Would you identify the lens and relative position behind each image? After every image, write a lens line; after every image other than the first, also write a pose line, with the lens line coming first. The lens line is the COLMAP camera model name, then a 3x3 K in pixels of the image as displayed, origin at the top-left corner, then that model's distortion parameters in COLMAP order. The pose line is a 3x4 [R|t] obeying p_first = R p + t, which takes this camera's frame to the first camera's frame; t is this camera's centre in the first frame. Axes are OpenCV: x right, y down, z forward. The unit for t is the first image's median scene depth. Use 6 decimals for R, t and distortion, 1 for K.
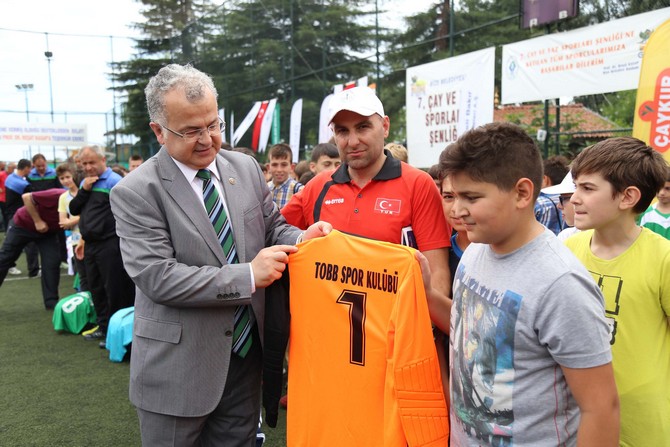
lens RADIAL K [[715.9, 0, 335.1], [0, 715.9, 225.0], [0, 0, 1]] dist [0.131452, 0.000000]
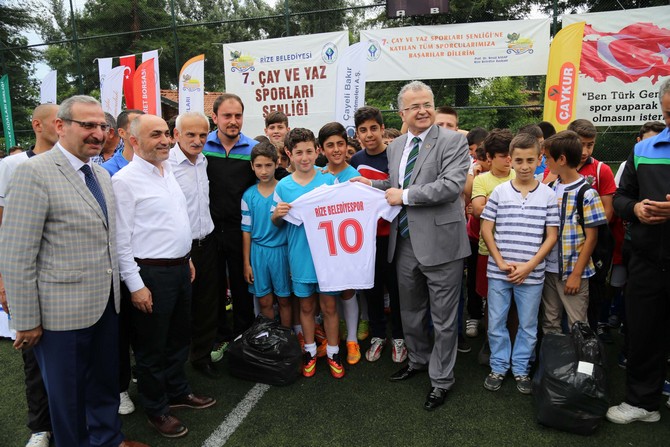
lens RADIAL K [[459.3, 0, 331.5], [0, 459.3, 223.1], [0, 0, 1]] dist [-0.088623, 0.018895]
pose [[0.672524, -0.143328, 0.726064, -0.363580], [0.084343, 0.989519, 0.117211, -0.037978], [-0.735254, -0.017589, 0.677564, 0.570858]]
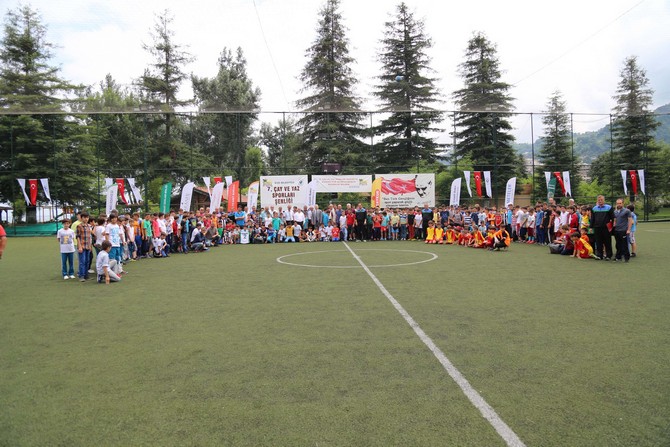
lens RADIAL K [[459.3, 0, 336.9], [0, 459.3, 223.3], [0, 0, 1]] dist [-0.088623, 0.018895]
pose [[0.370768, -0.011977, 0.928648, -1.723996], [0.092526, 0.995418, -0.024104, 0.033559], [-0.924105, 0.094862, 0.370177, 0.147284]]
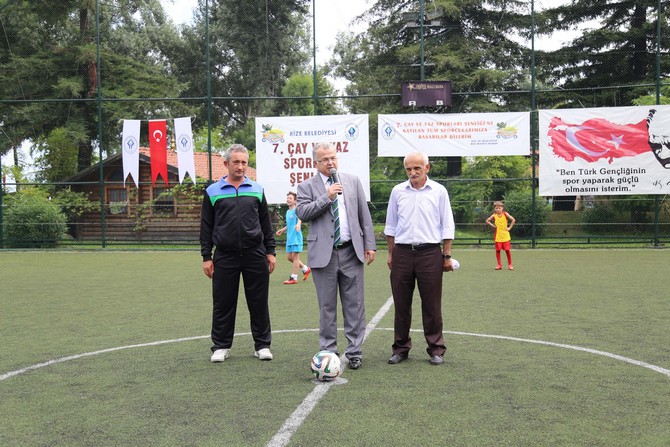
lens RADIAL K [[827.2, 0, 334.8], [0, 827.2, 222.4], [0, 0, 1]] dist [0.134056, 0.000000]
pose [[0.550313, 0.005481, 0.834941, -1.151310], [0.069612, 0.996196, -0.052422, 0.032065], [-0.832052, 0.086971, 0.547838, 0.240279]]
